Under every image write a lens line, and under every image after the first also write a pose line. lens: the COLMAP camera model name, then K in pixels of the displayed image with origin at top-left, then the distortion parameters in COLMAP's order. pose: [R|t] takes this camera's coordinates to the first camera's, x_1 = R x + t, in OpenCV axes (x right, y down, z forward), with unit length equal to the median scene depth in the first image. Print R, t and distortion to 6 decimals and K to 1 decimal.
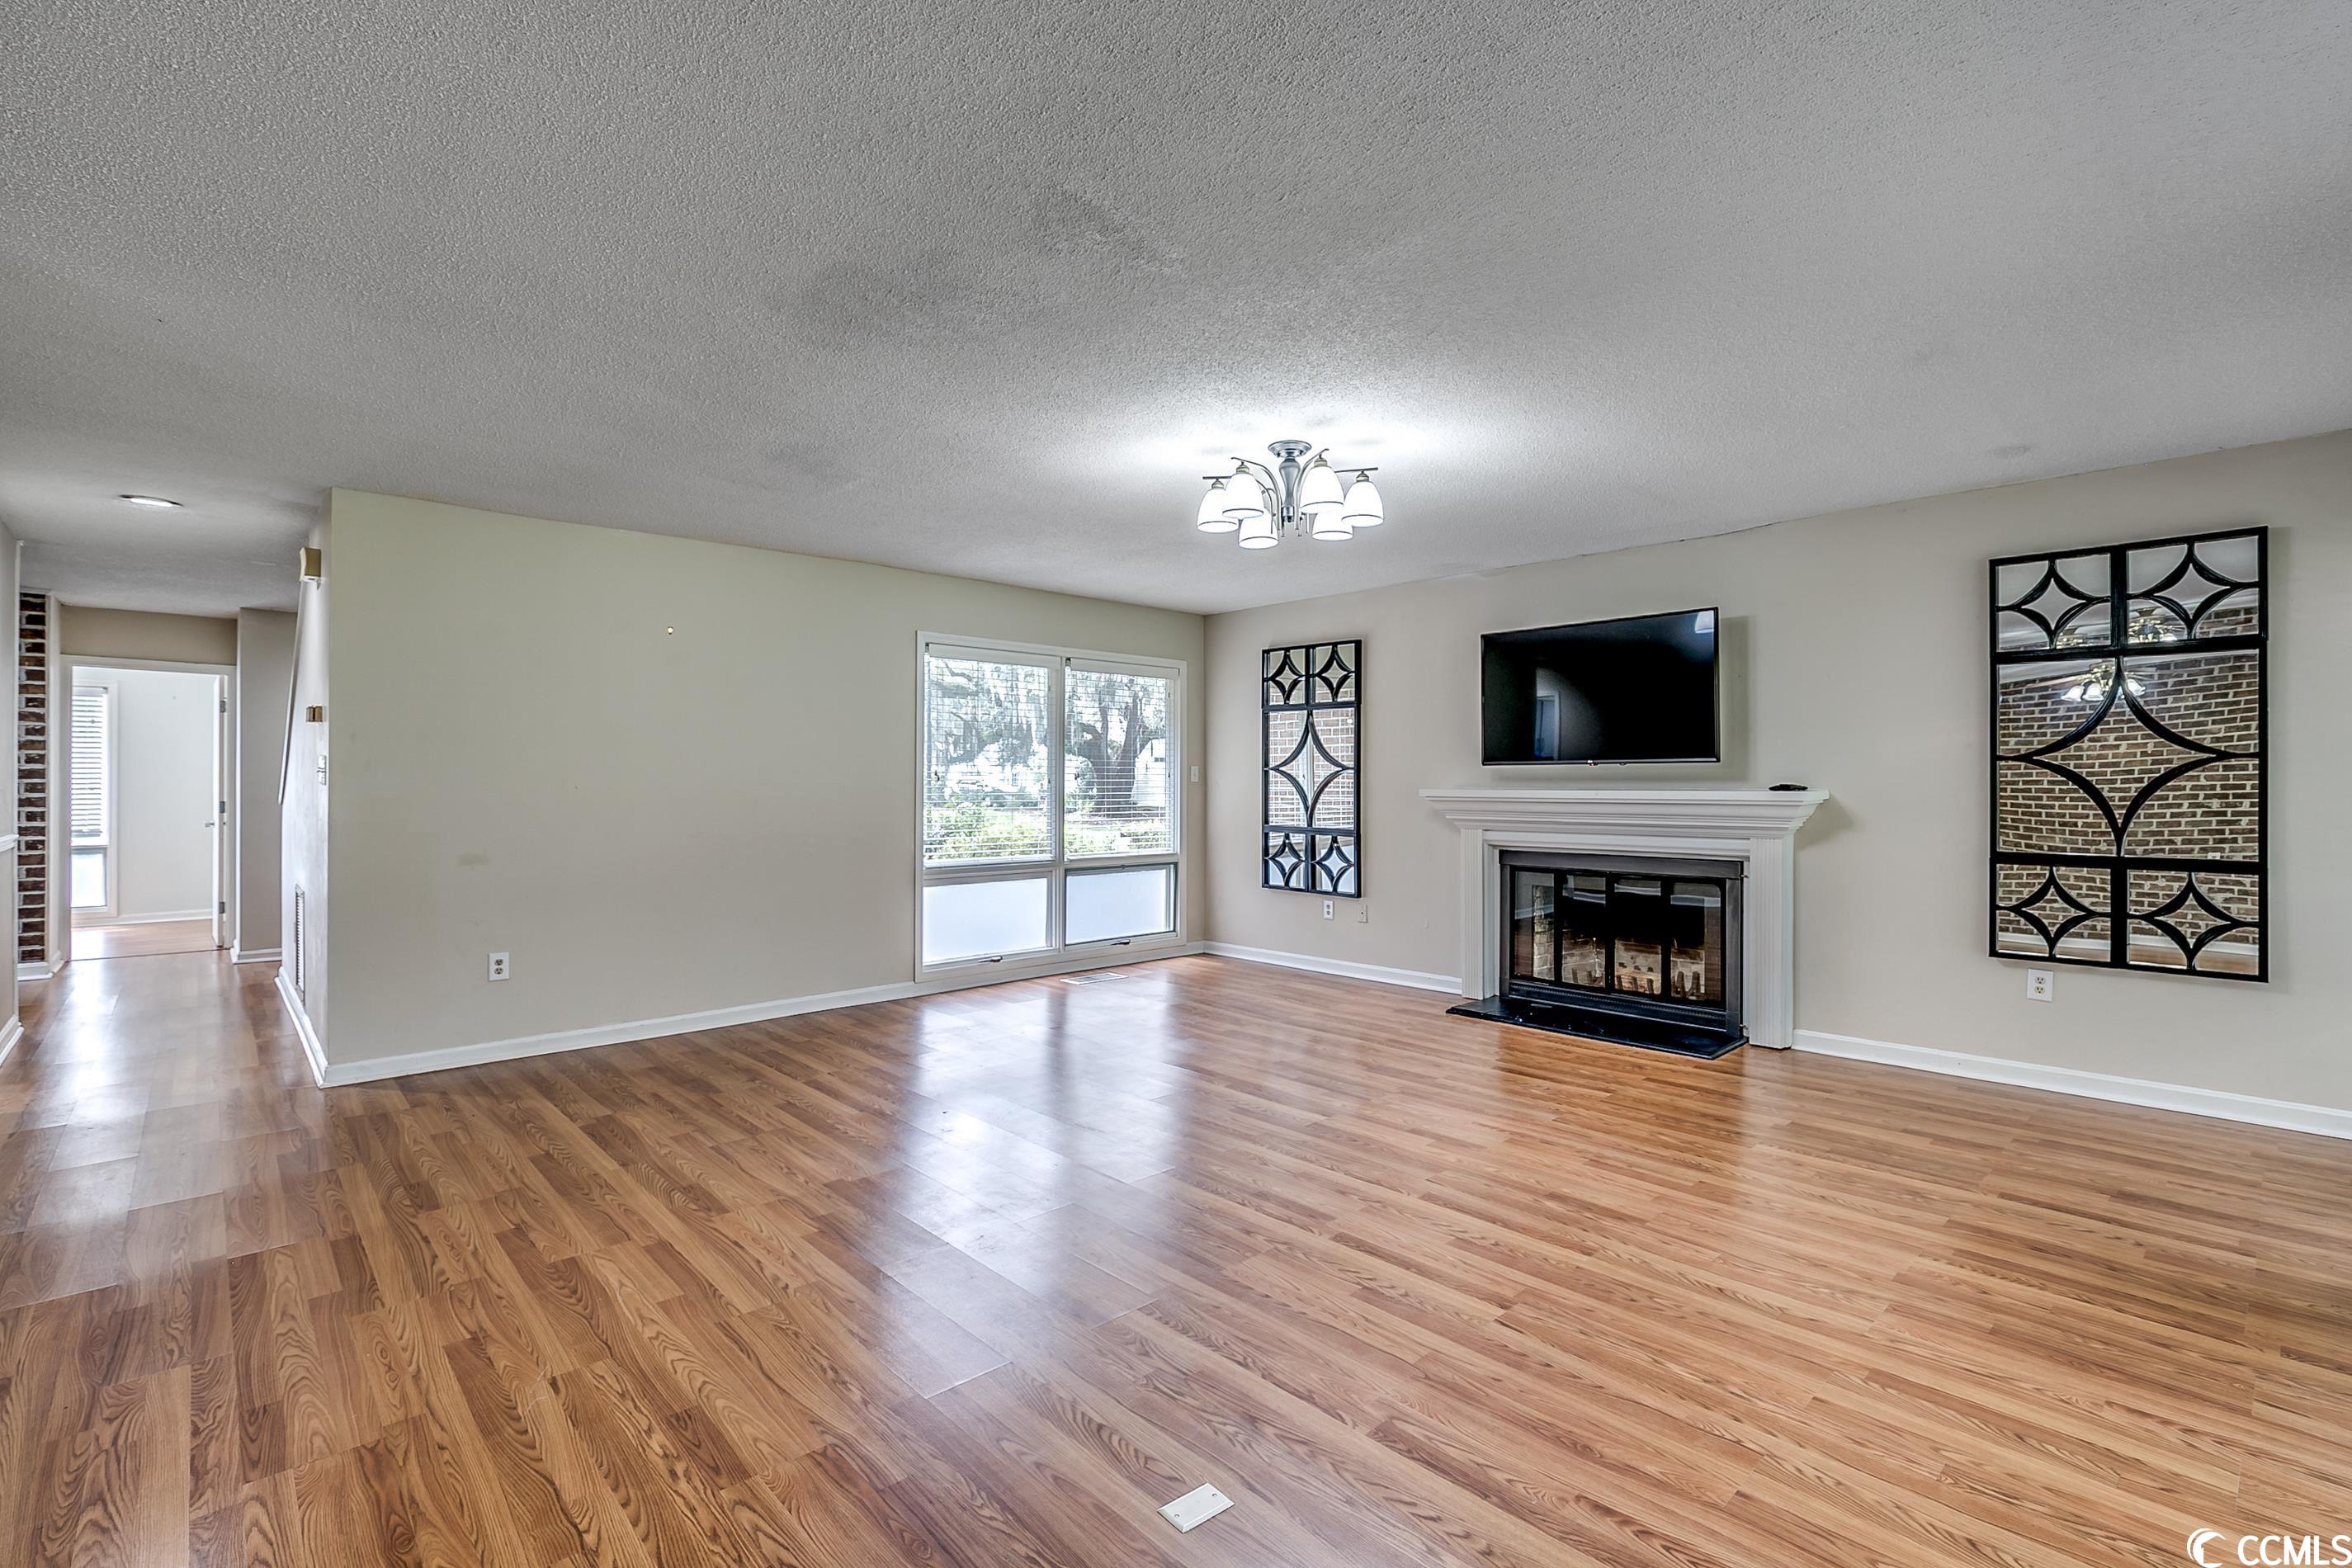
lens RADIAL K [[1065.3, 0, 1179.8], [0, 1065.3, 777.7], [0, 0, 1]] dist [-0.015807, 0.001200]
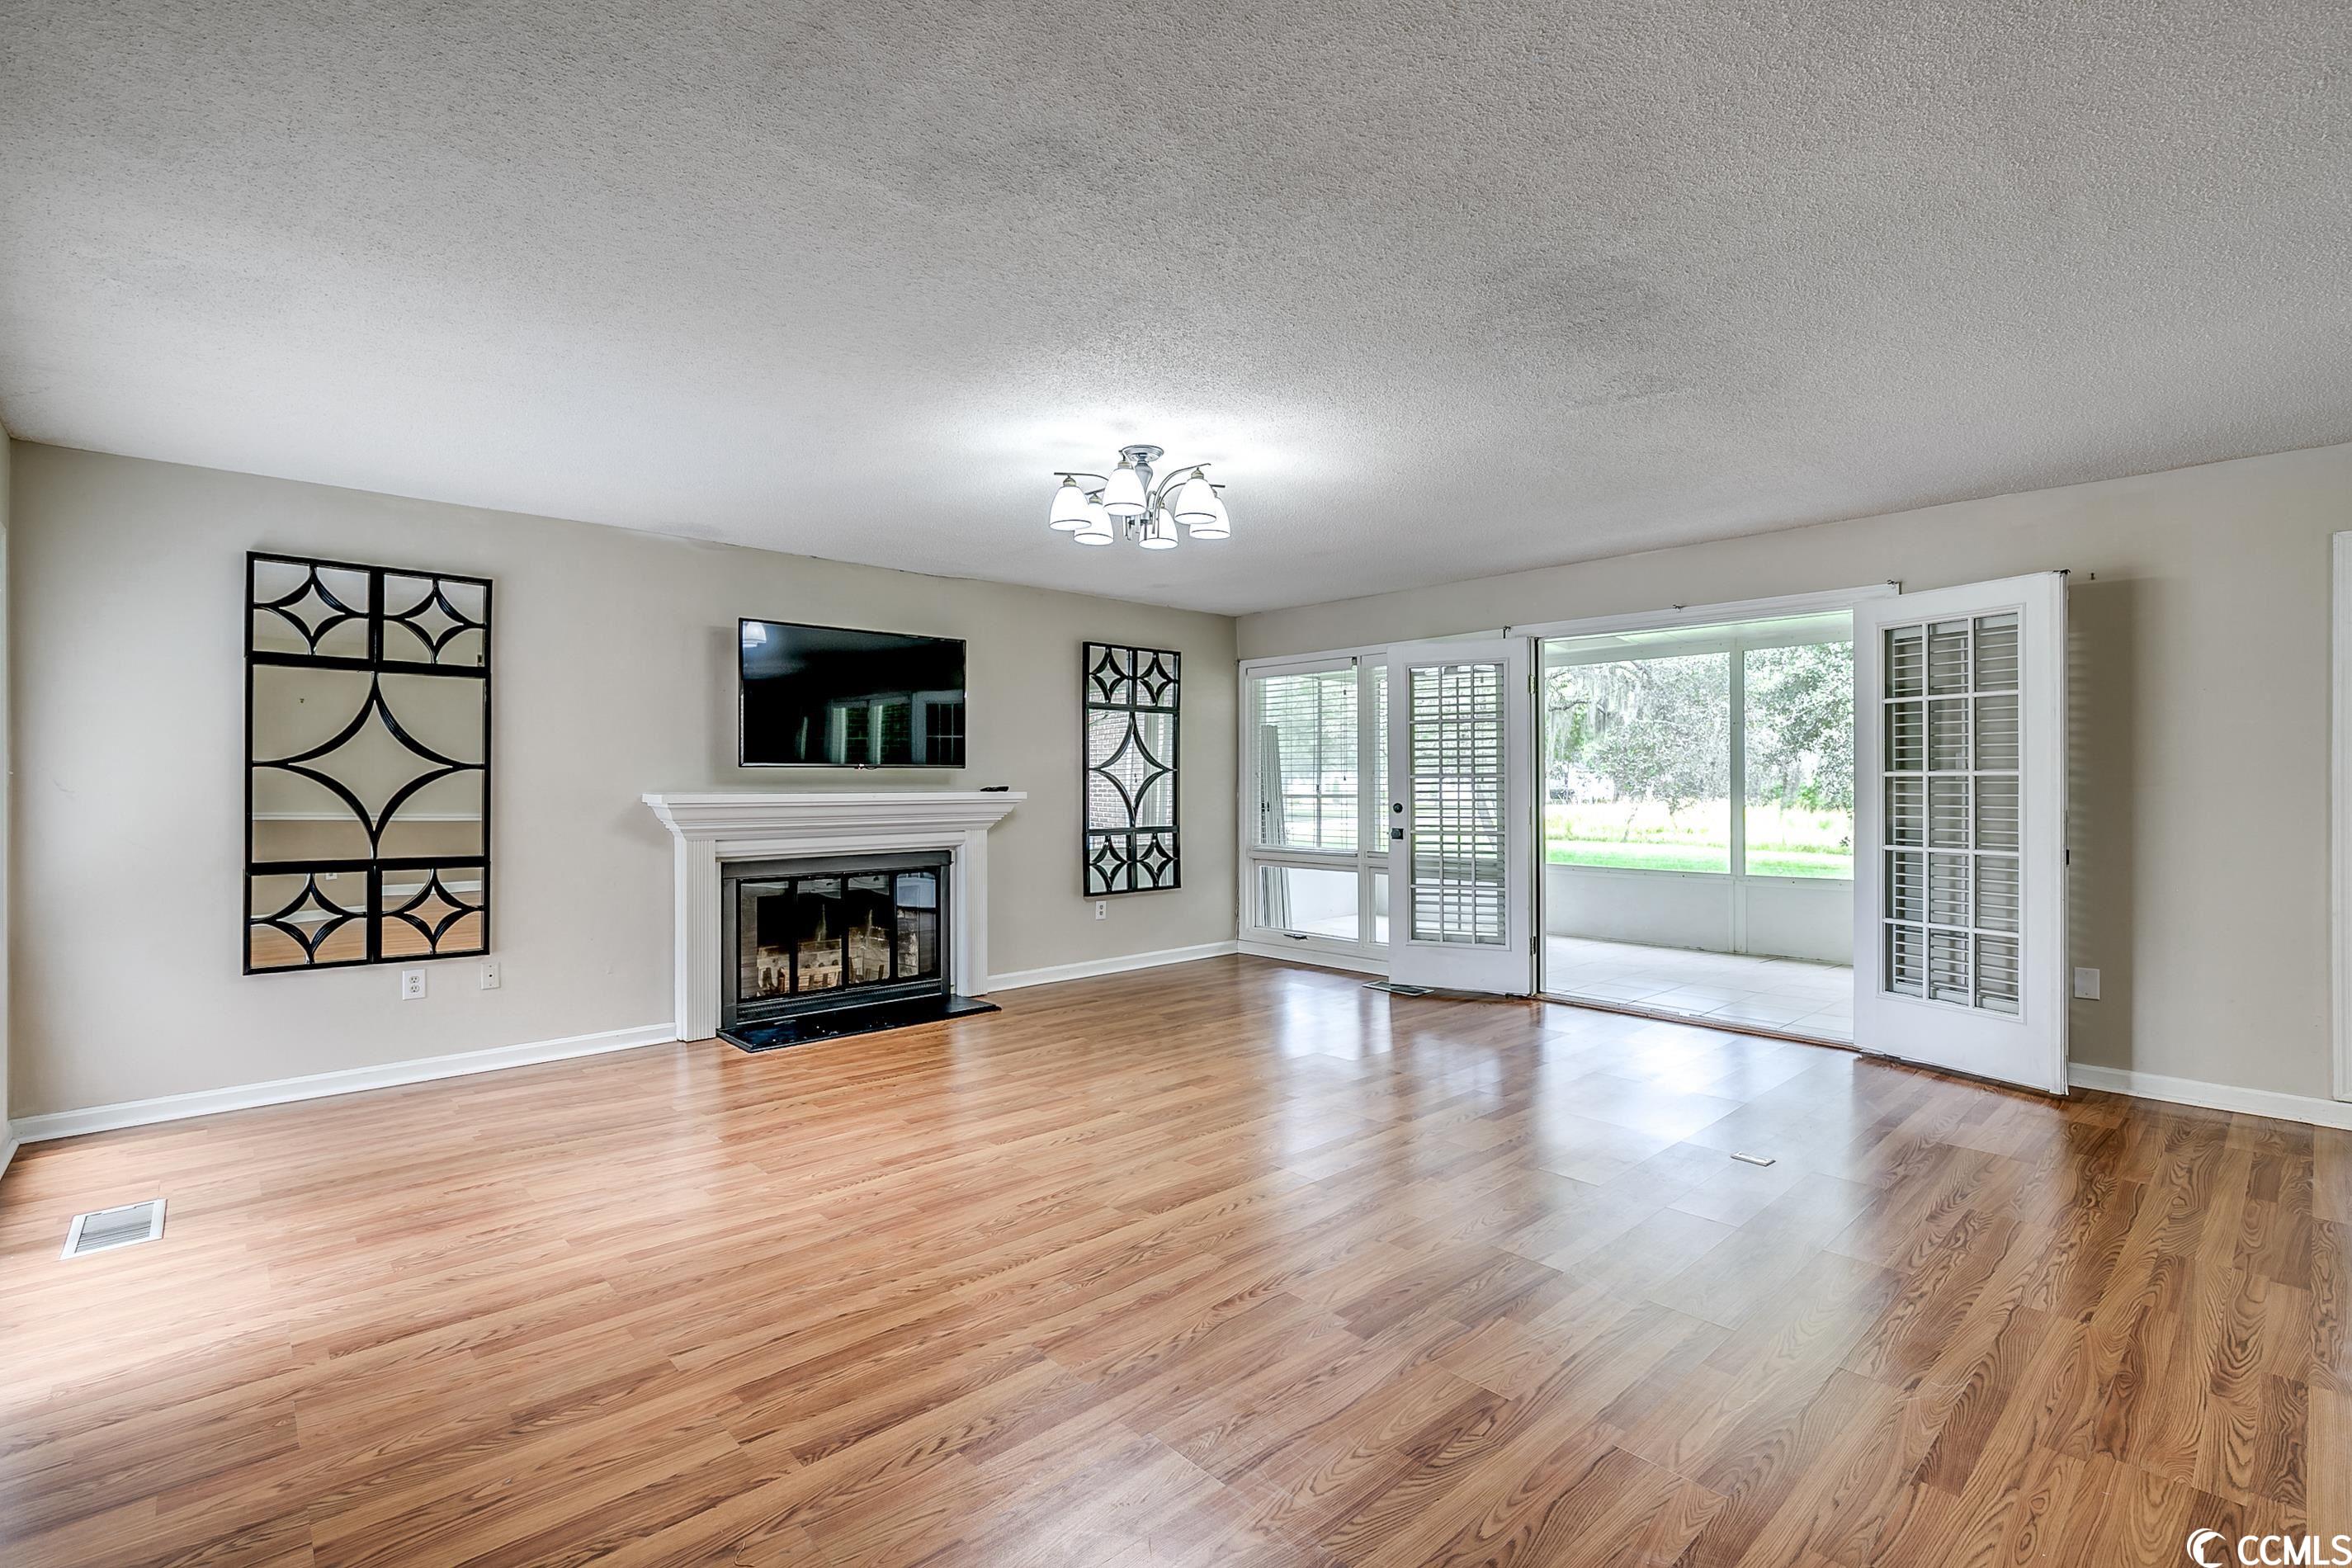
lens RADIAL K [[1059.4, 0, 1190.0], [0, 1059.4, 791.6], [0, 0, 1]] dist [-0.024075, 0.005674]
pose [[0.004896, -0.005850, 0.999971, -0.863653], [0.000326, 0.999983, 0.005849, 0.006183], [-0.999988, 0.000297, 0.004898, 0.919243]]
